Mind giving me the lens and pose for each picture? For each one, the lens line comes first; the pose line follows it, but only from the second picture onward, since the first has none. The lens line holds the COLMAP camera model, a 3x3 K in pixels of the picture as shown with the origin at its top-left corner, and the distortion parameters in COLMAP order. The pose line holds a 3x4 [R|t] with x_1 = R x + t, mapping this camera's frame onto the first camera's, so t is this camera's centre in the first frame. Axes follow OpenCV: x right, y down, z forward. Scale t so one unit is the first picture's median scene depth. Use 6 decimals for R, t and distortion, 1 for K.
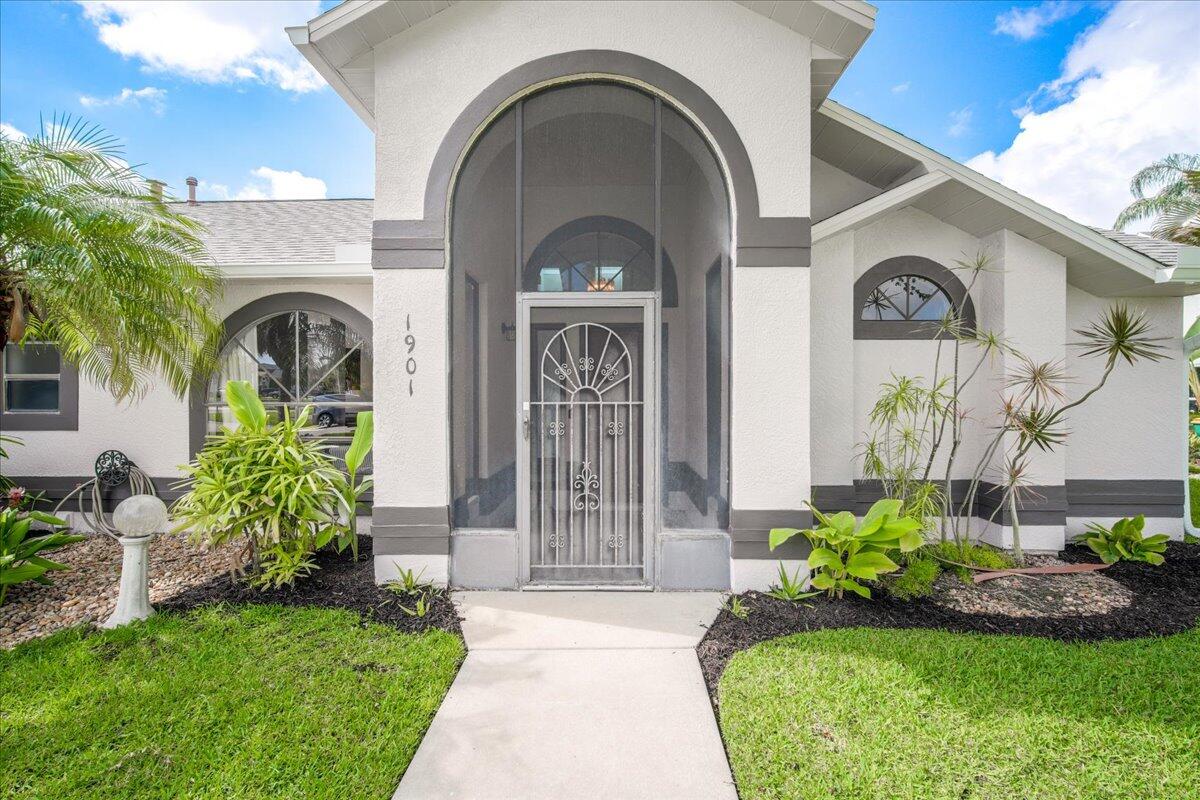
lens RADIAL K [[521.8, 0, 598.4], [0, 521.8, 398.3], [0, 0, 1]] dist [-0.002501, 0.000181]
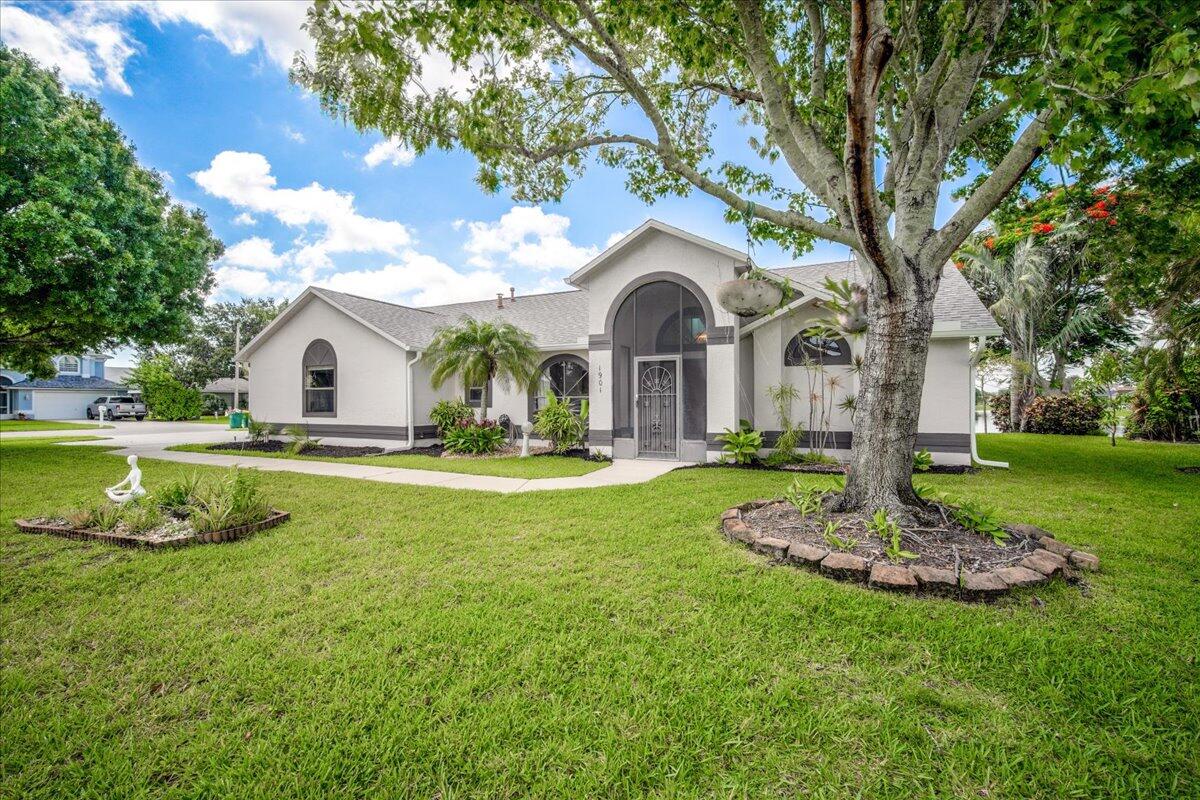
lens RADIAL K [[521.8, 0, 599.3], [0, 521.8, 402.0], [0, 0, 1]] dist [-0.002501, 0.000181]
pose [[0.912397, -0.000773, -0.409306, 0.841633], [-0.000345, 0.999996, -0.002658, 0.057389], [0.409307, 0.002566, 0.912393, -1.692575]]
